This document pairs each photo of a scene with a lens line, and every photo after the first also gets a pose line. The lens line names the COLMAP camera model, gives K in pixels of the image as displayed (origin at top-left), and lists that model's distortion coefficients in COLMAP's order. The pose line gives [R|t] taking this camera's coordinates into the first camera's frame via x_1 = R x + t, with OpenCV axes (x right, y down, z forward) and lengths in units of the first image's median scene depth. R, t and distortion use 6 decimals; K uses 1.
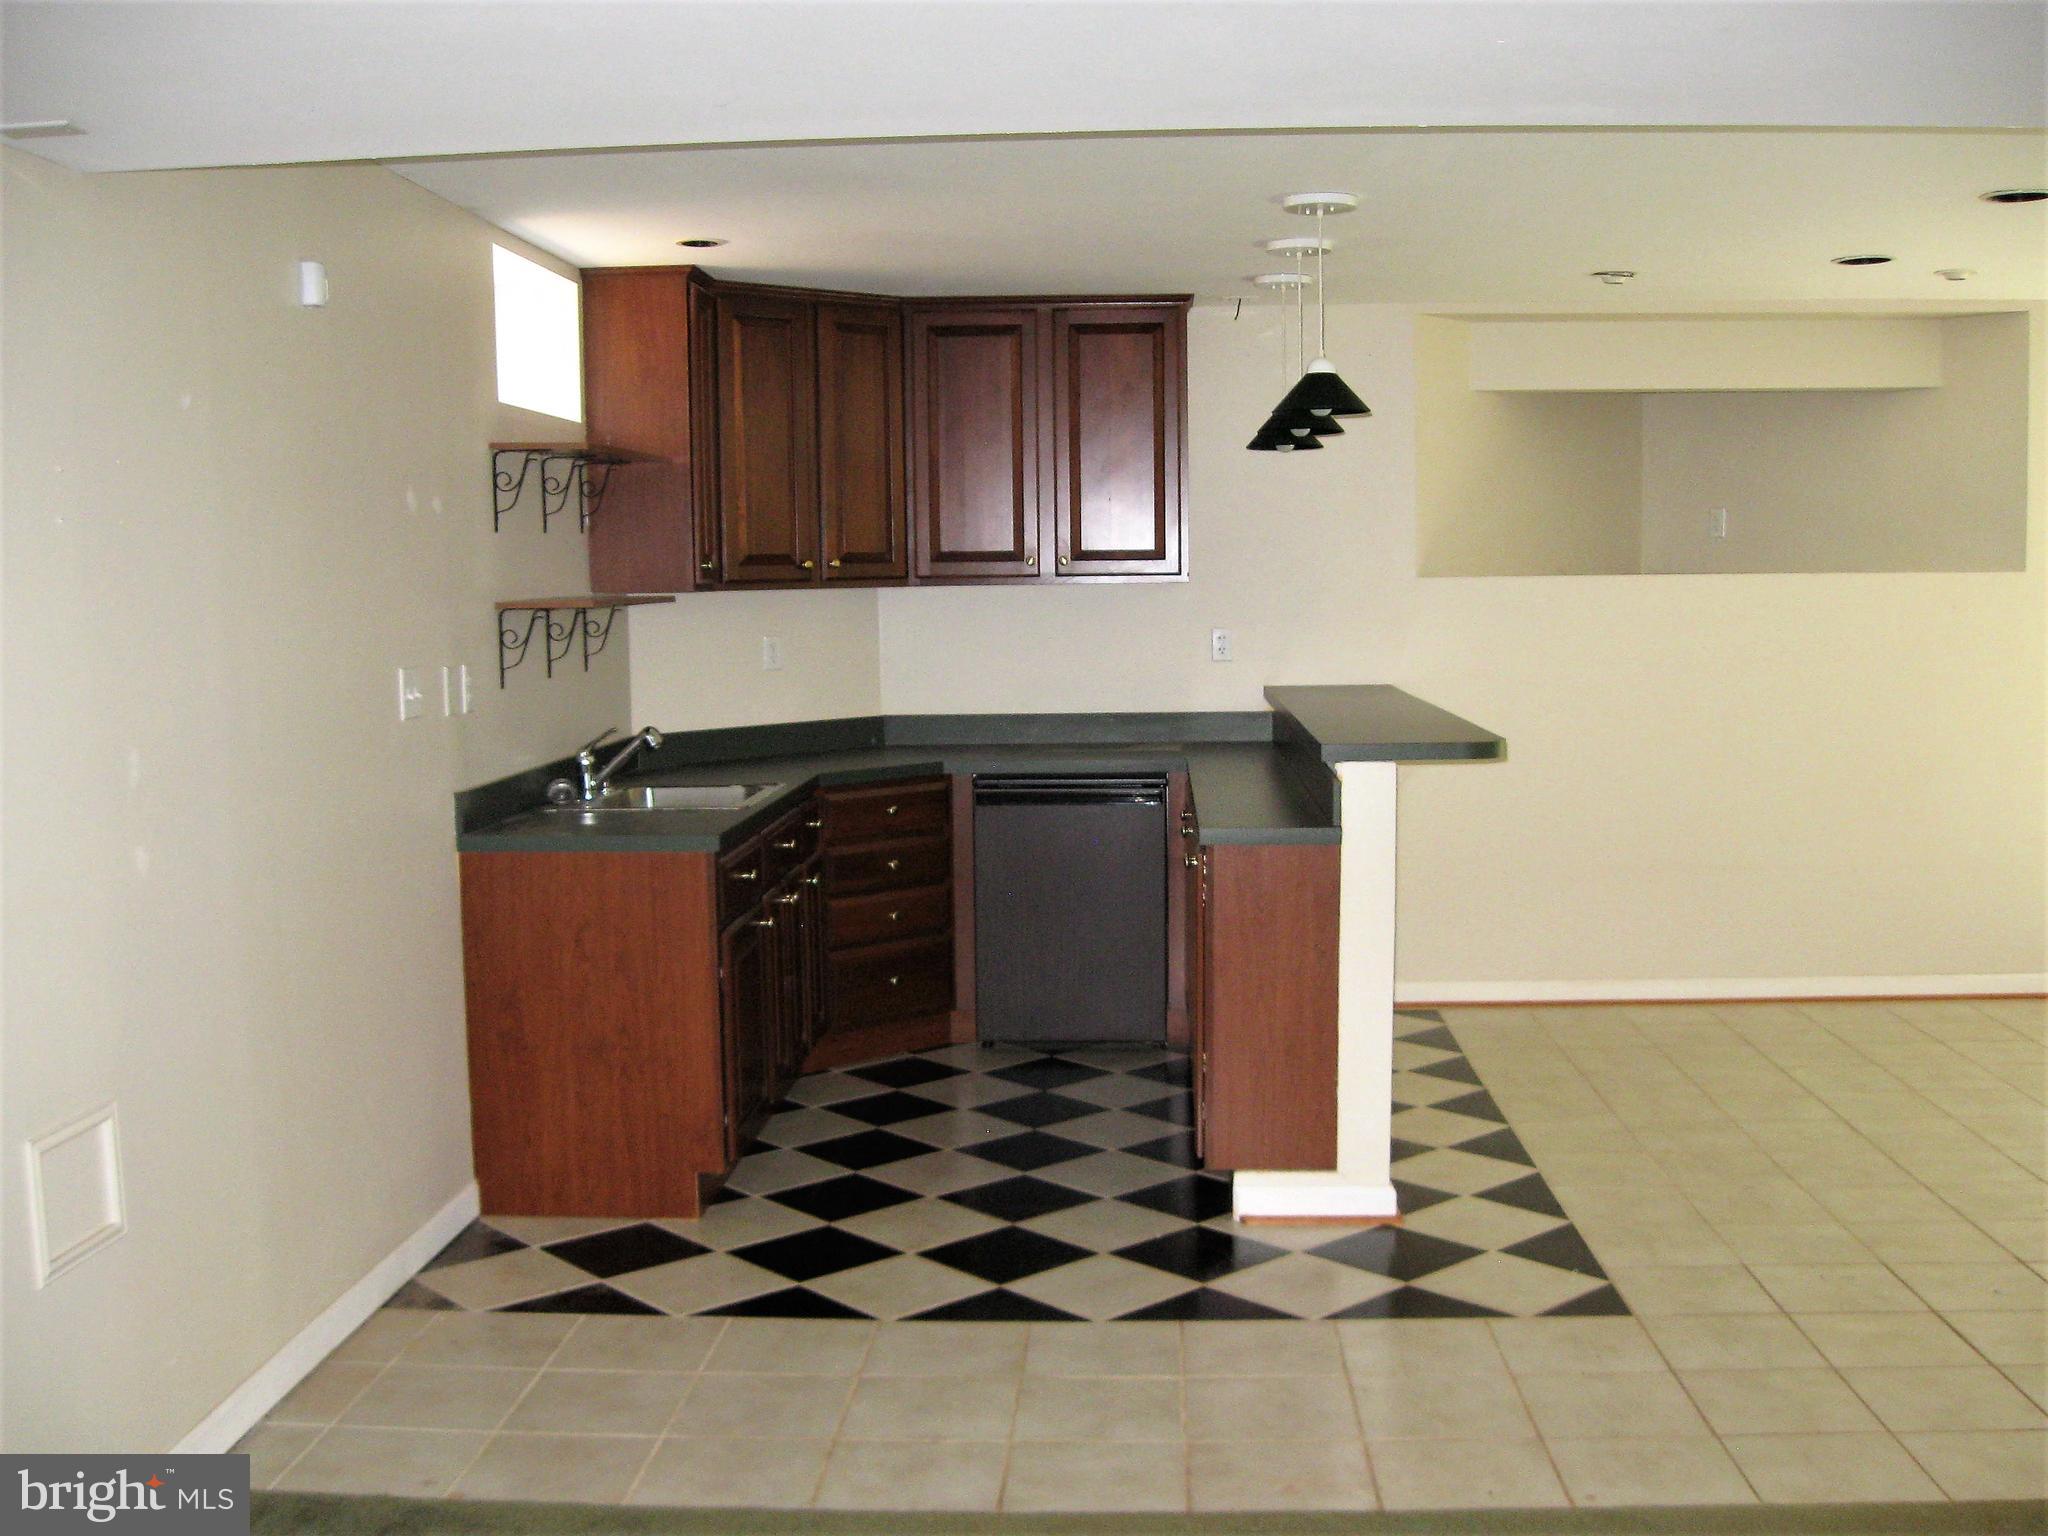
lens RADIAL K [[2163.3, 0, 1052.9], [0, 2163.3, 801.0], [0, 0, 1]] dist [-0.130787, 0.090803]
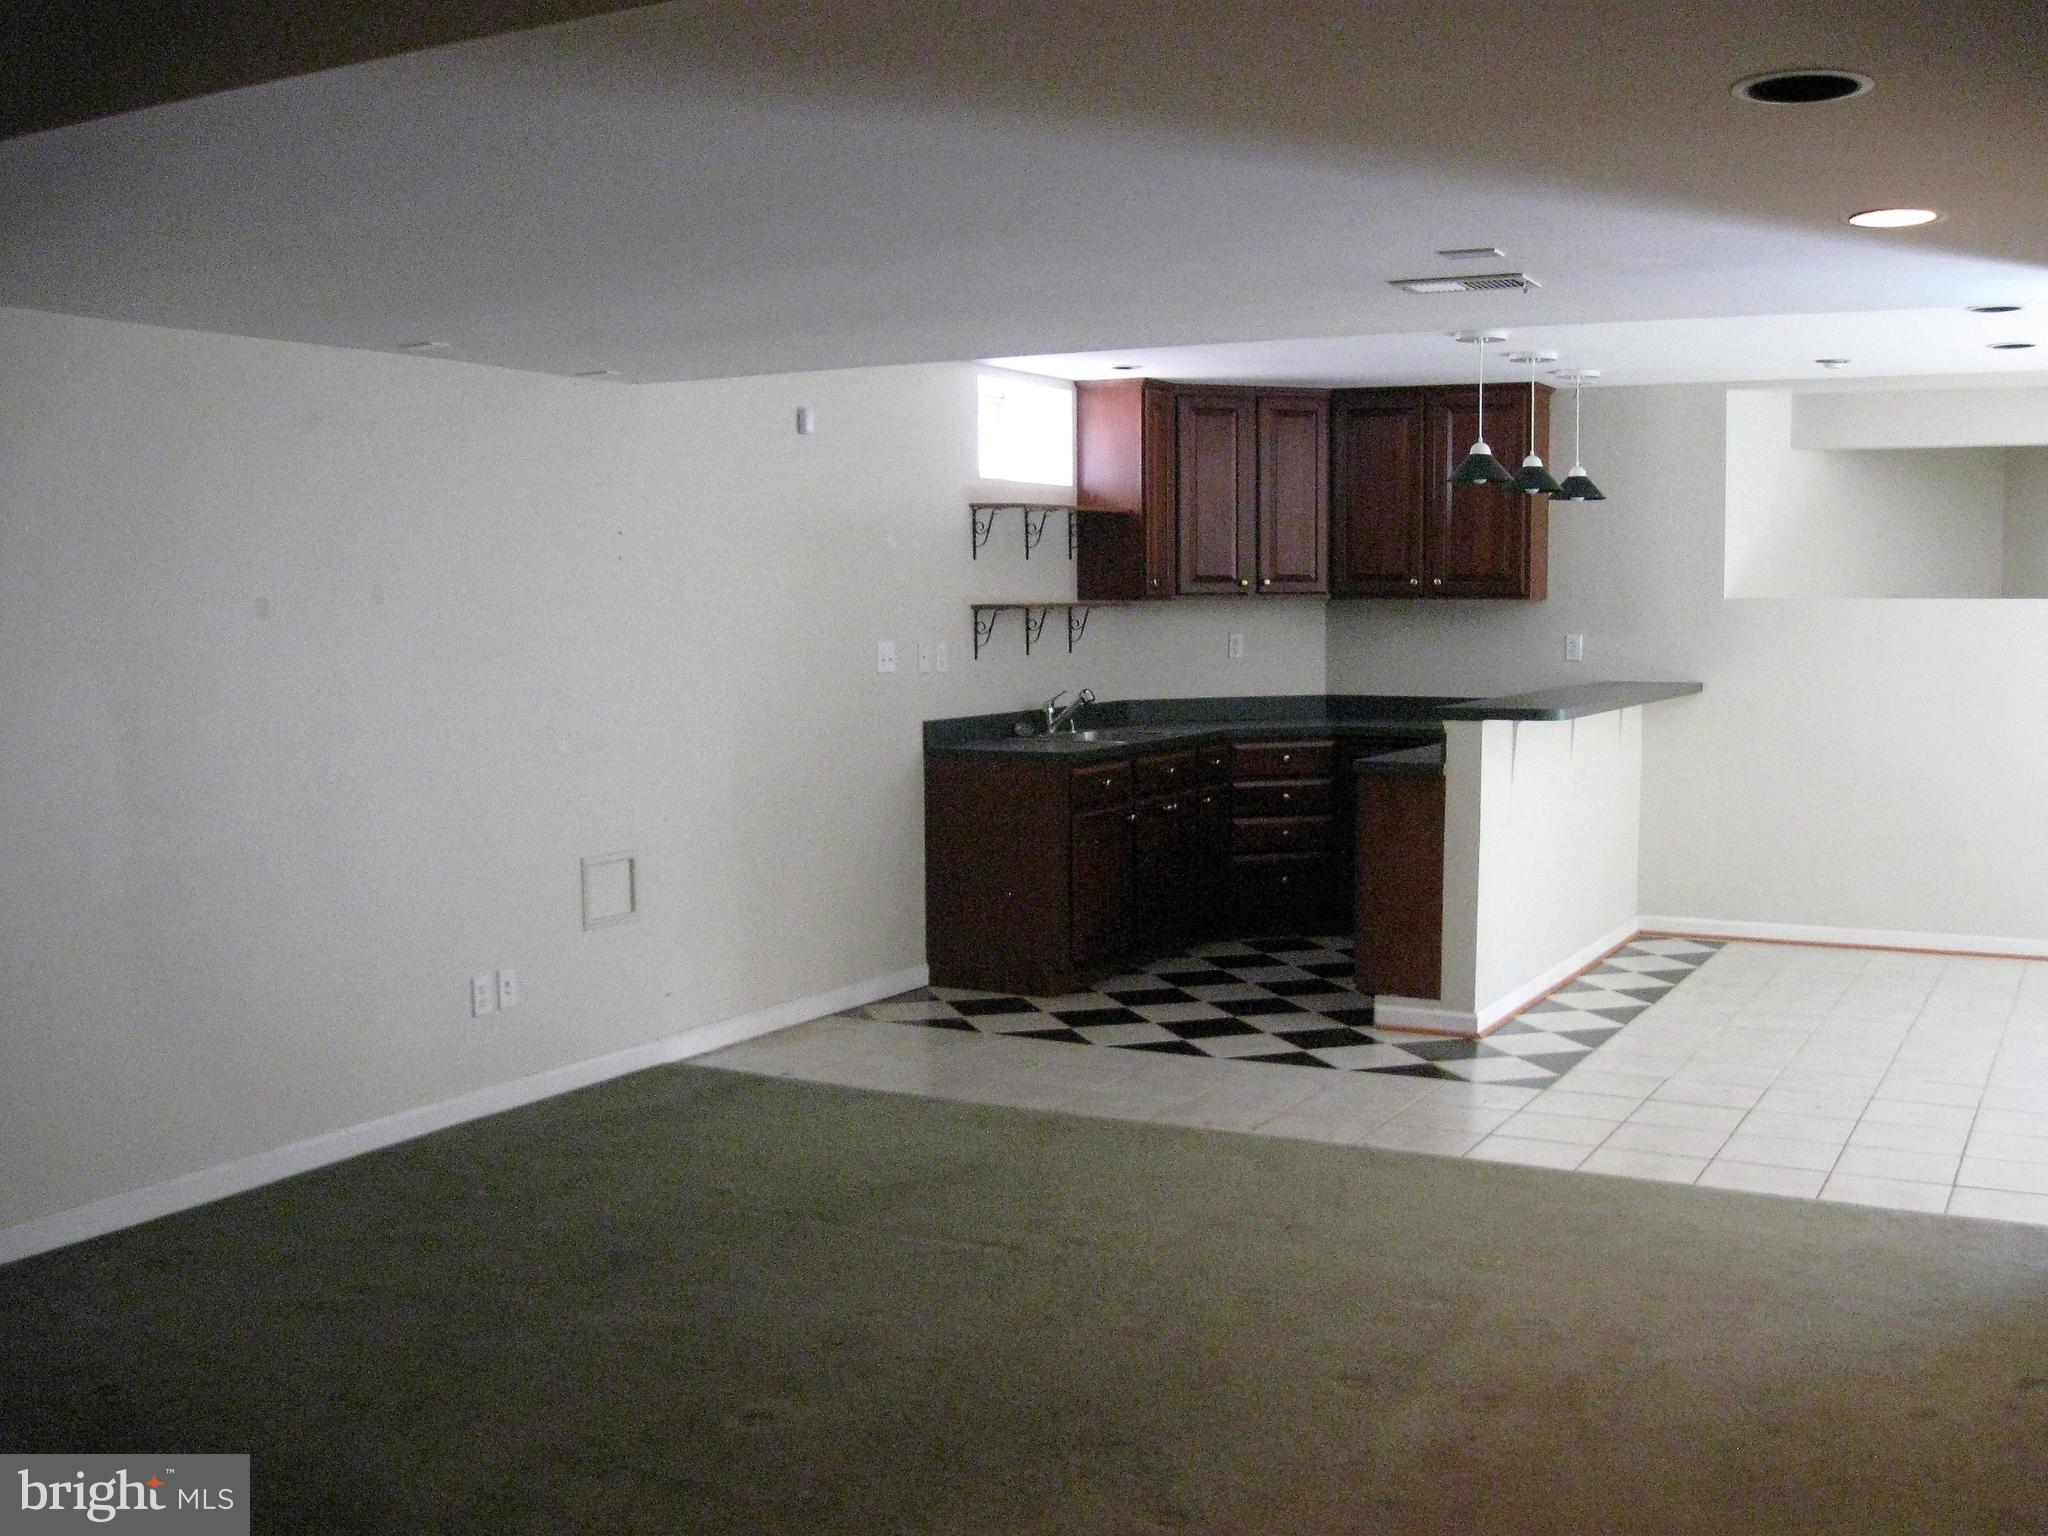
lens RADIAL K [[2163.3, 0, 1052.9], [0, 2163.3, 801.0], [0, 0, 1]] dist [-0.130787, 0.090803]
pose [[0.906669, 0.049655, -0.418910, 0.463450], [-0.051915, 0.998633, 0.006009, 0.038709], [0.418636, 0.016299, 0.908008, -0.411584]]
